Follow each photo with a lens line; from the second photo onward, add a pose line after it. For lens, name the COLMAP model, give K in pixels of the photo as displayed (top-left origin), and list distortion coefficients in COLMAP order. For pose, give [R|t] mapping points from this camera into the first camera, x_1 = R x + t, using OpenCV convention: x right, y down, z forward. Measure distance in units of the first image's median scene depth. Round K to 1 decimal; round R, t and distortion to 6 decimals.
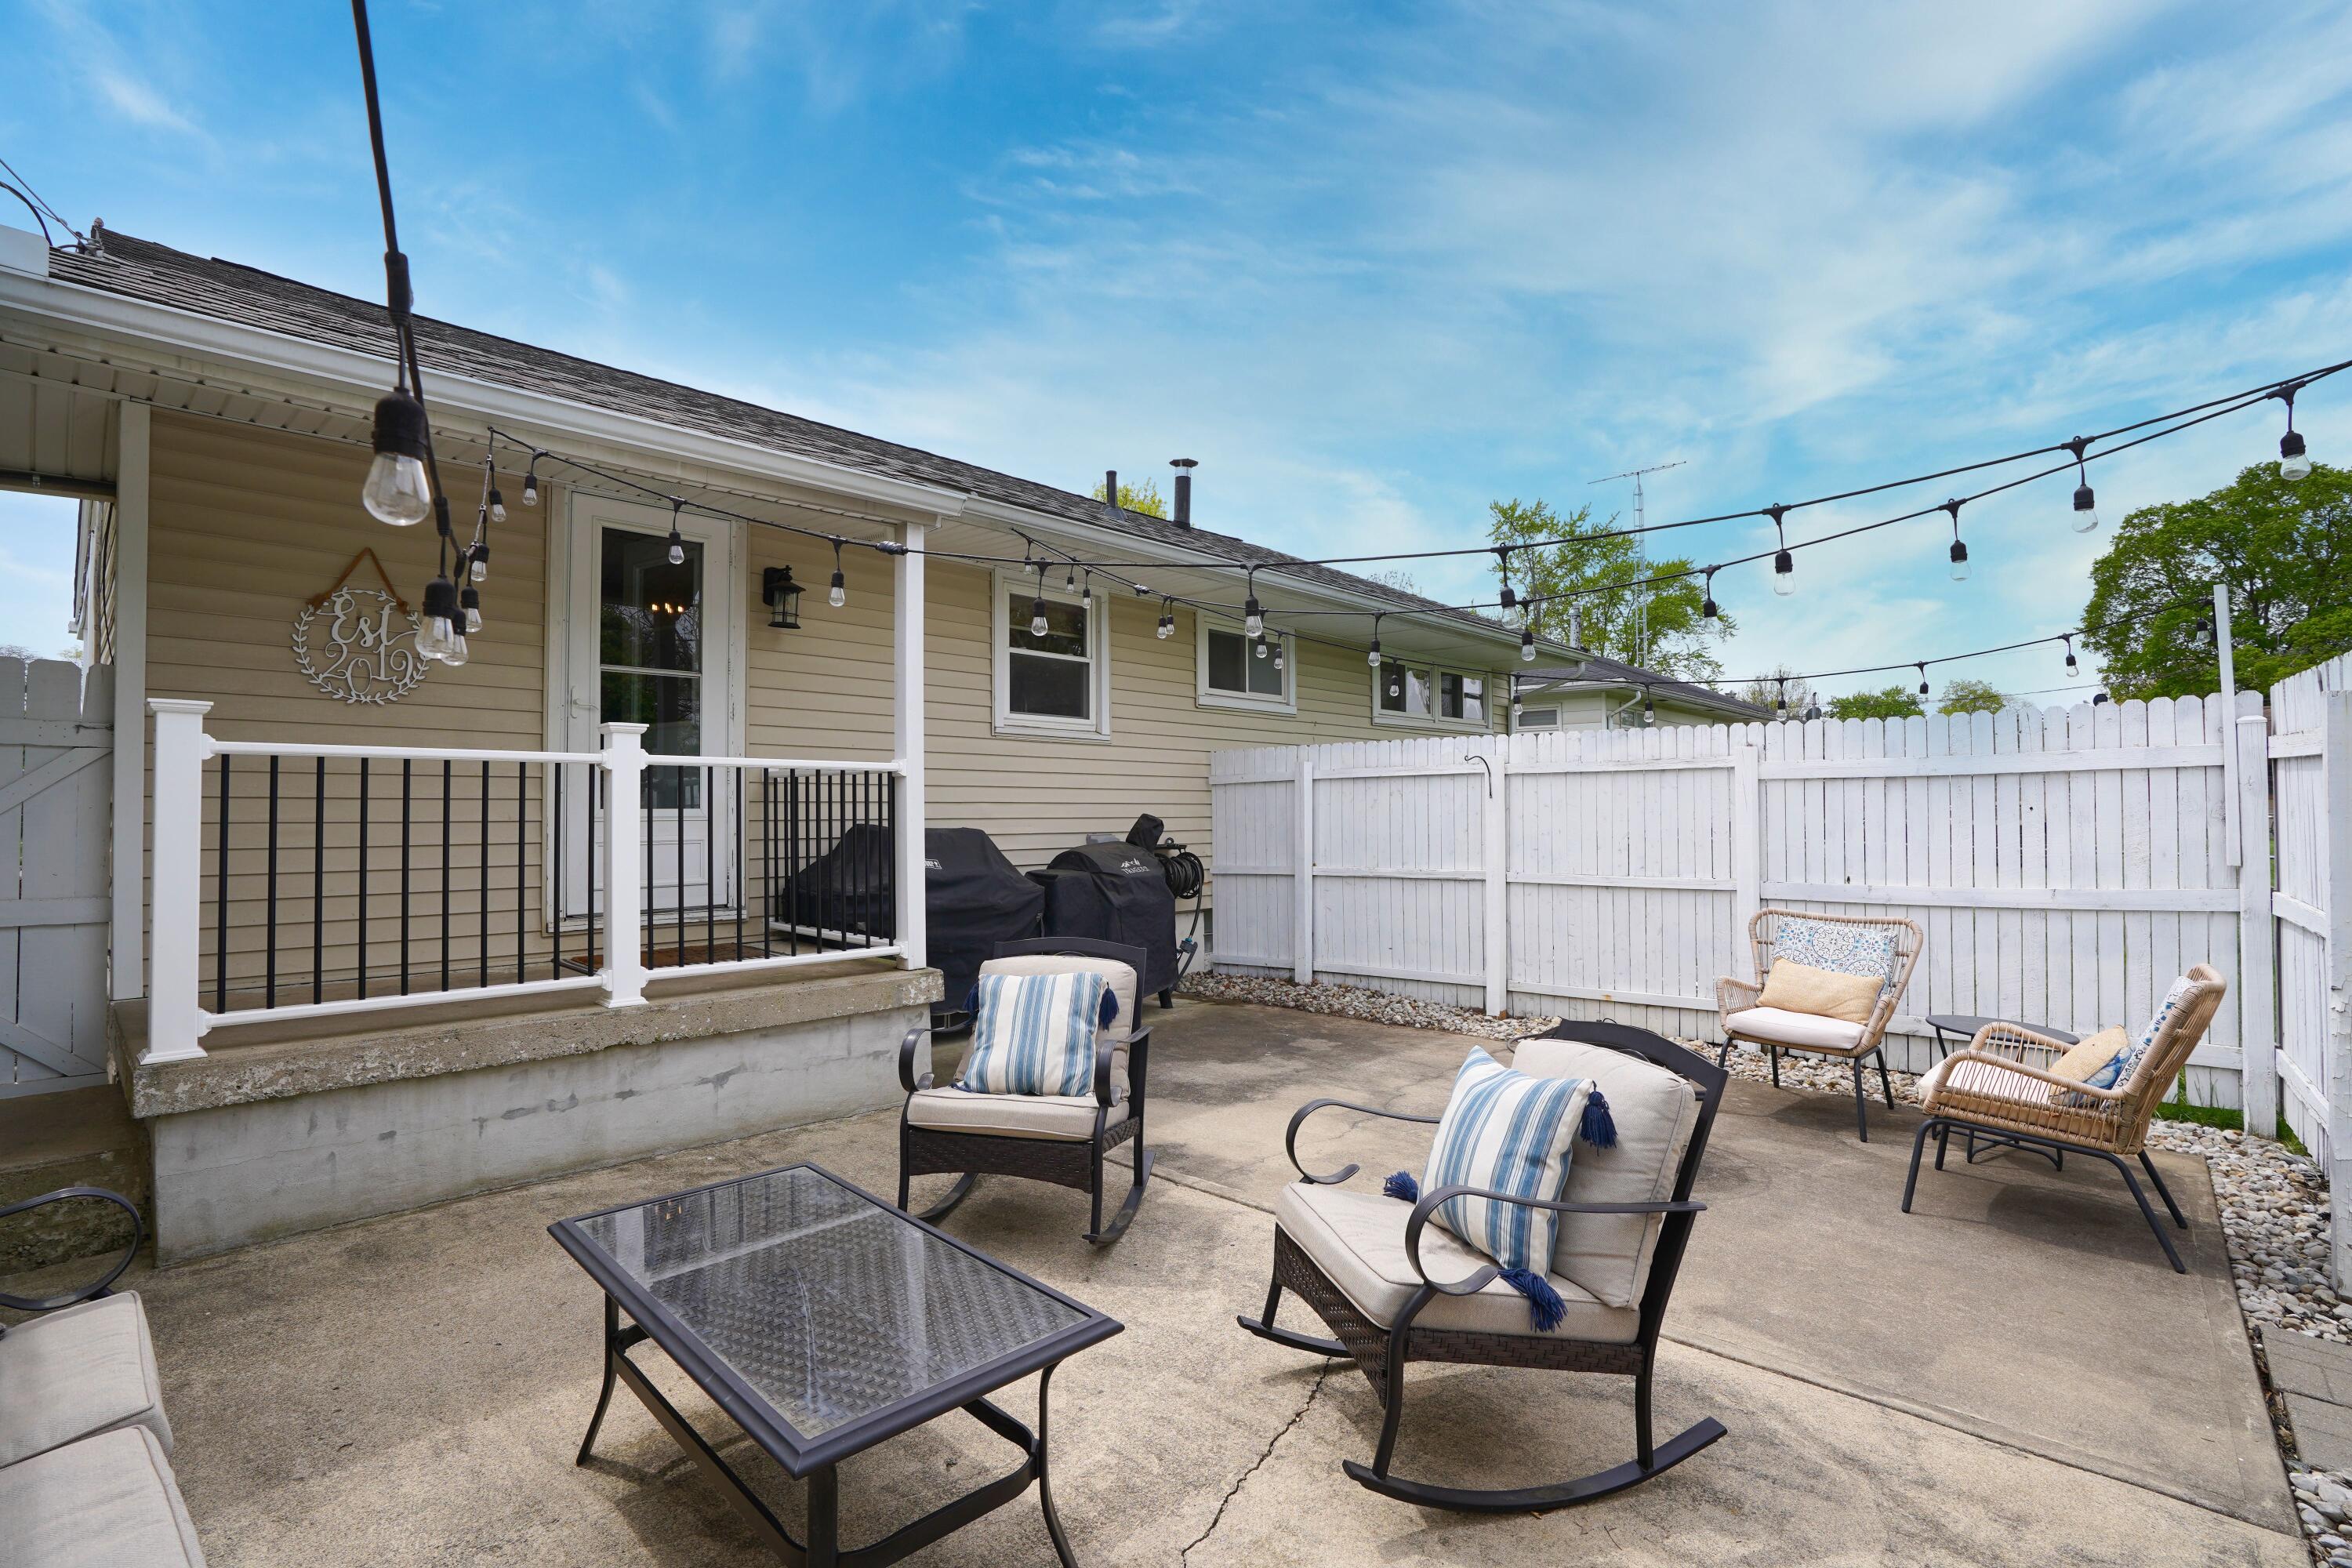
lens RADIAL K [[1085.0, 0, 1157.1], [0, 1085.0, 788.0], [0, 0, 1]] dist [-0.075070, 0.032051]
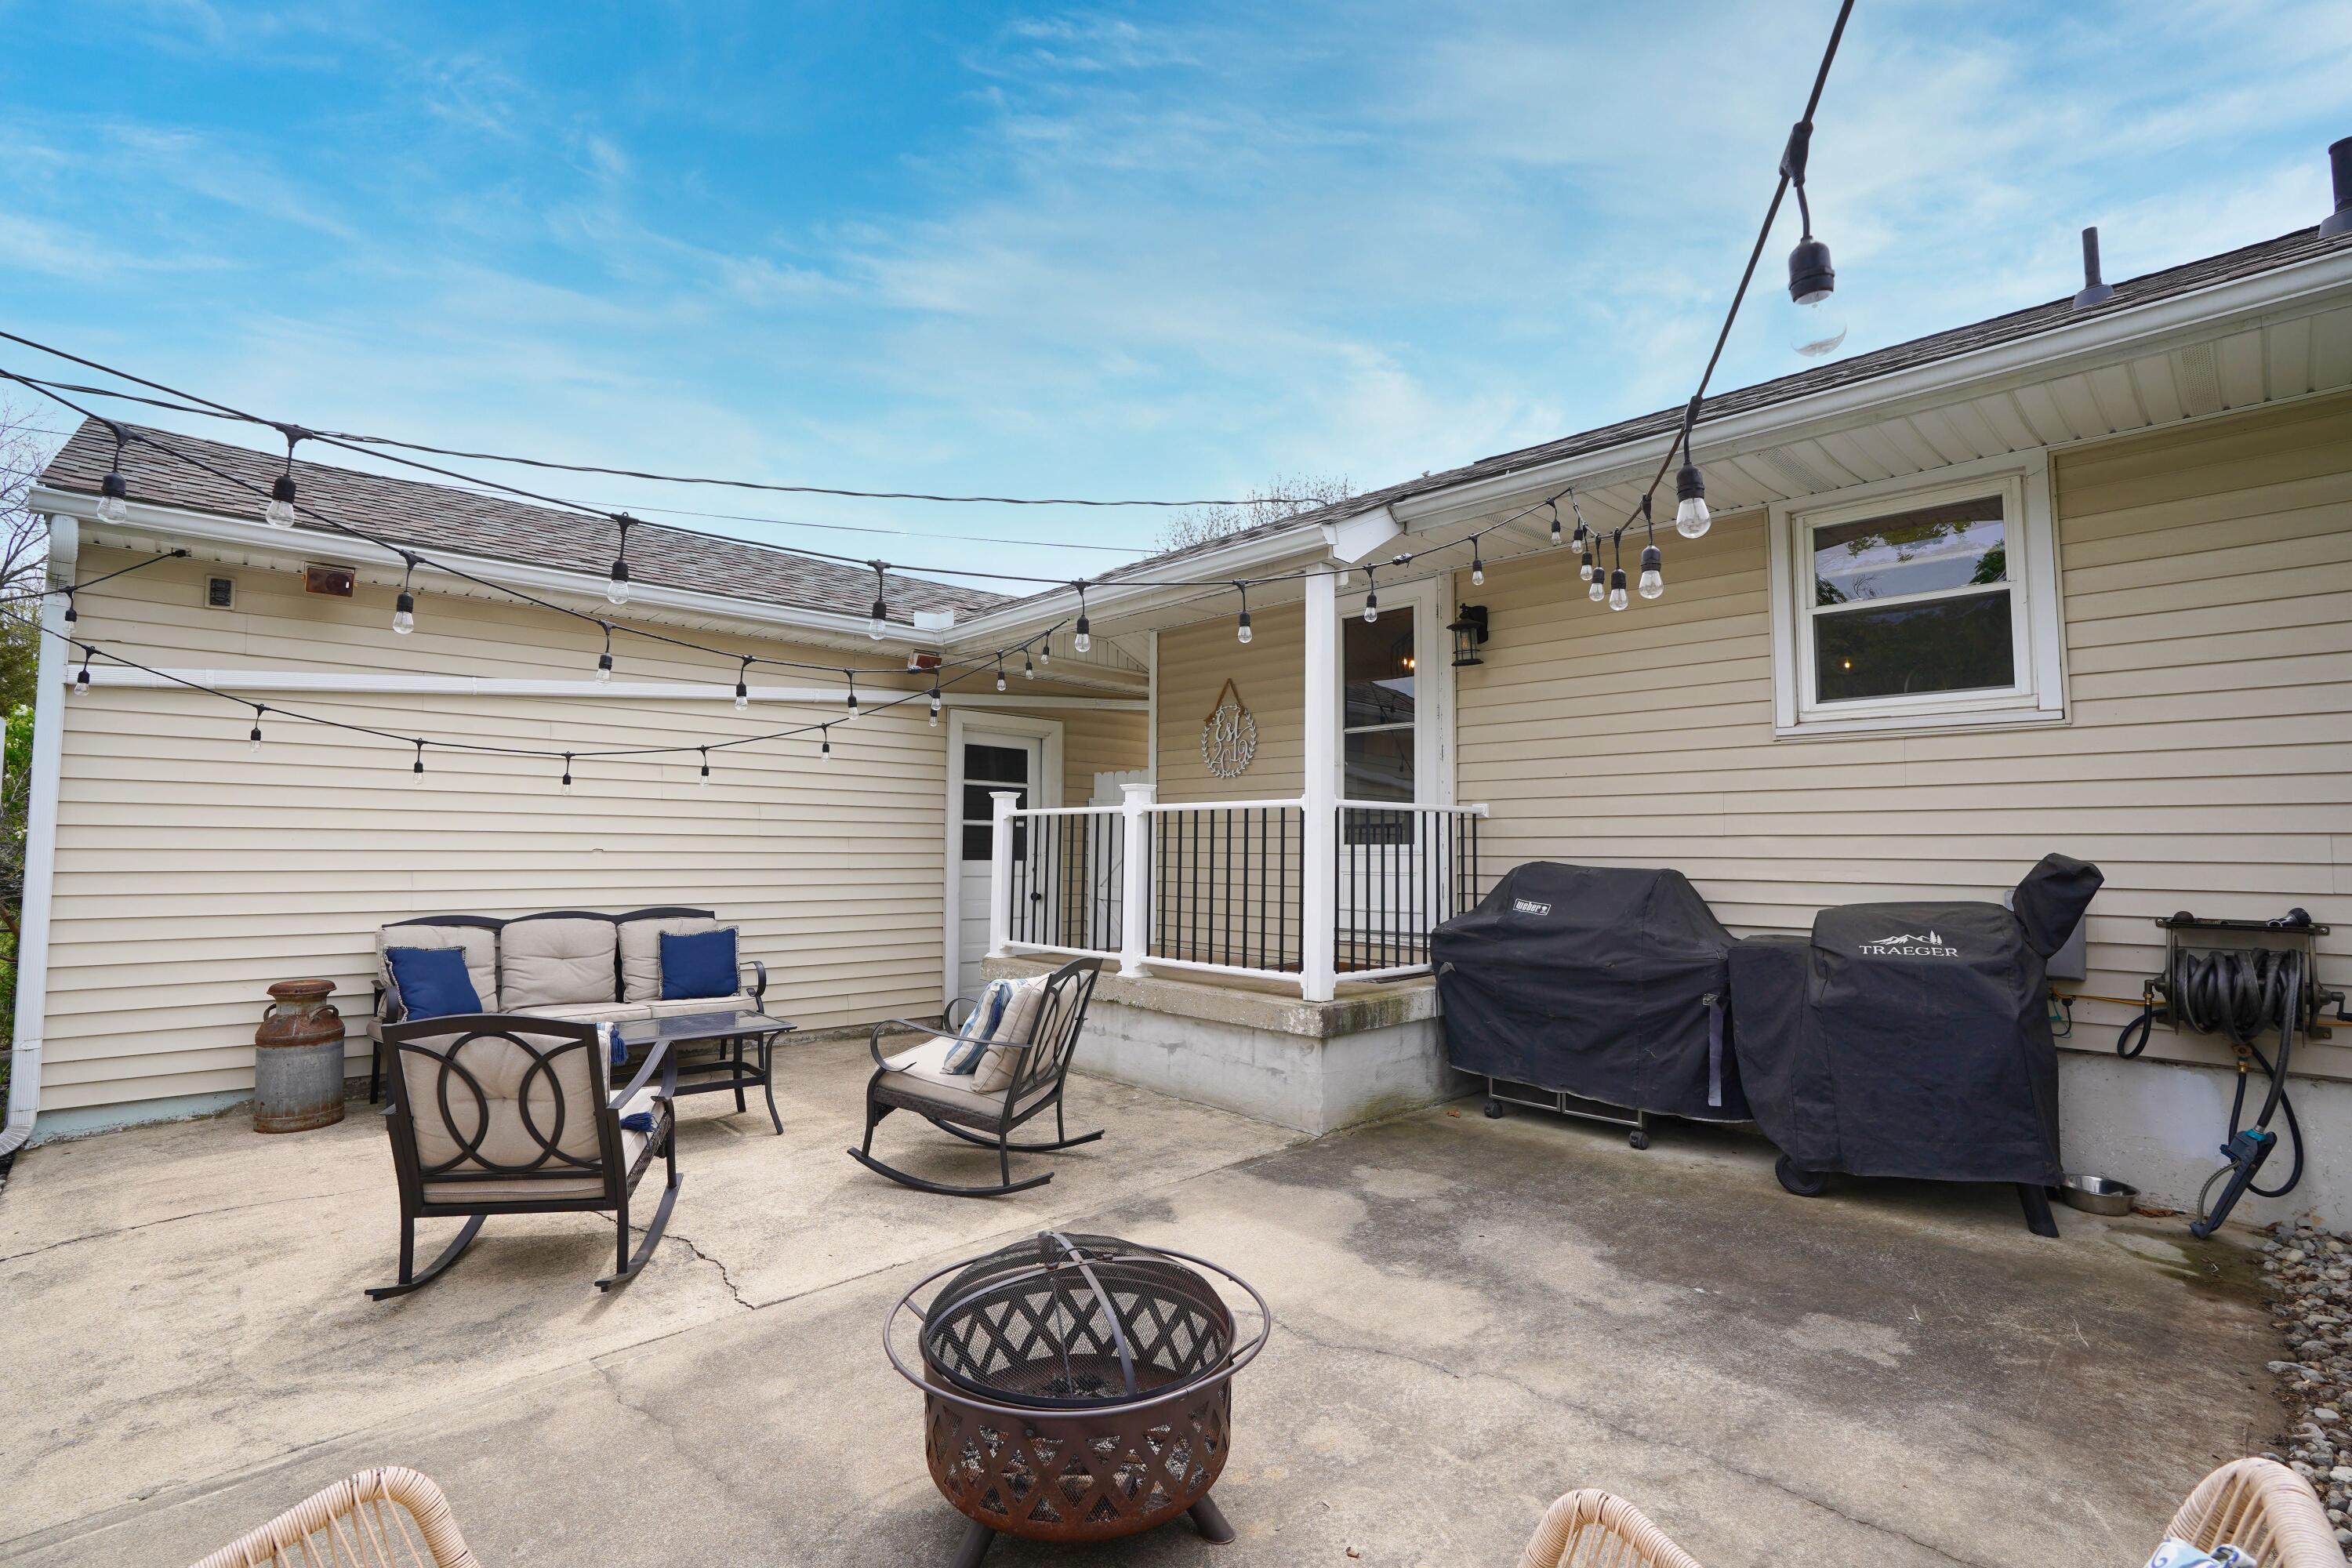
lens RADIAL K [[1085.0, 0, 1157.1], [0, 1085.0, 788.0], [0, 0, 1]] dist [-0.075070, 0.032051]
pose [[-0.070986, -0.055766, -0.995917, 0.773176], [0.011857, 0.998318, -0.056745, 0.022895], [0.997407, -0.015836, -0.070205, 0.888798]]
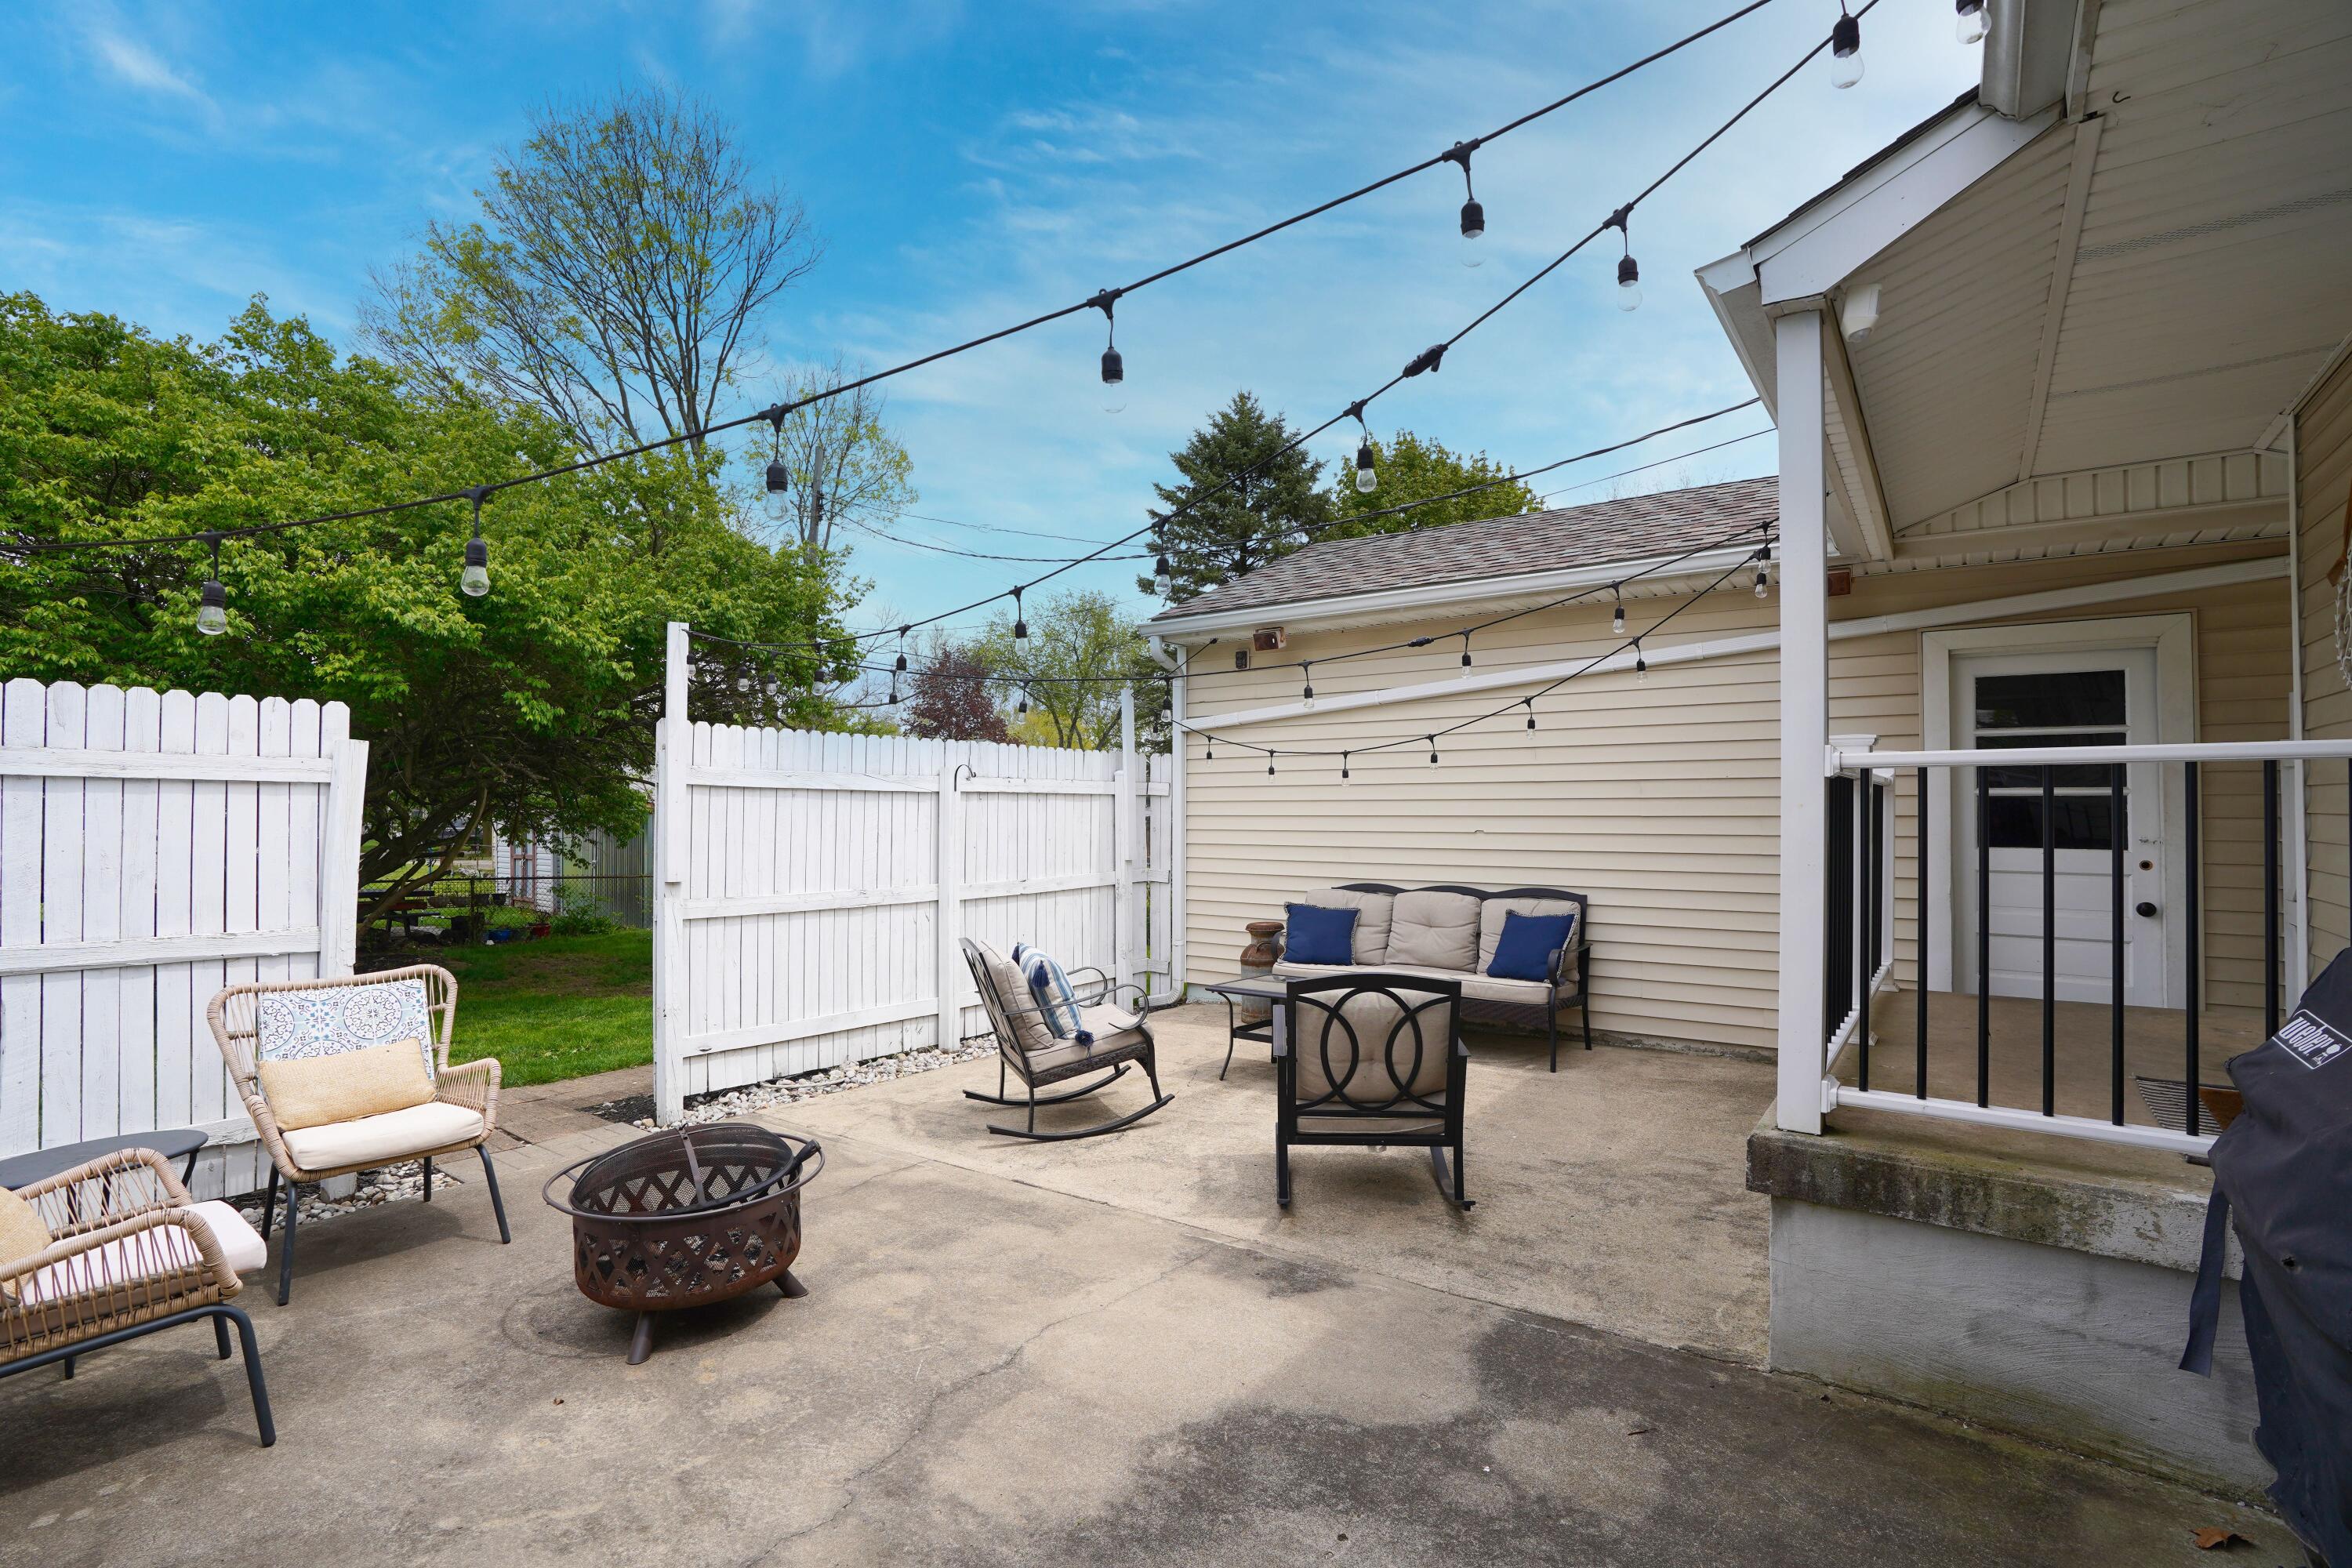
lens RADIAL K [[1085.0, 0, 1157.1], [0, 1085.0, 788.0], [0, 0, 1]] dist [-0.075070, 0.032051]
pose [[-0.995513, -0.000251, -0.094627, 0.142867], [0.003448, 0.999236, -0.038920, 0.013933], [0.094564, -0.039071, -0.994752, 1.451892]]
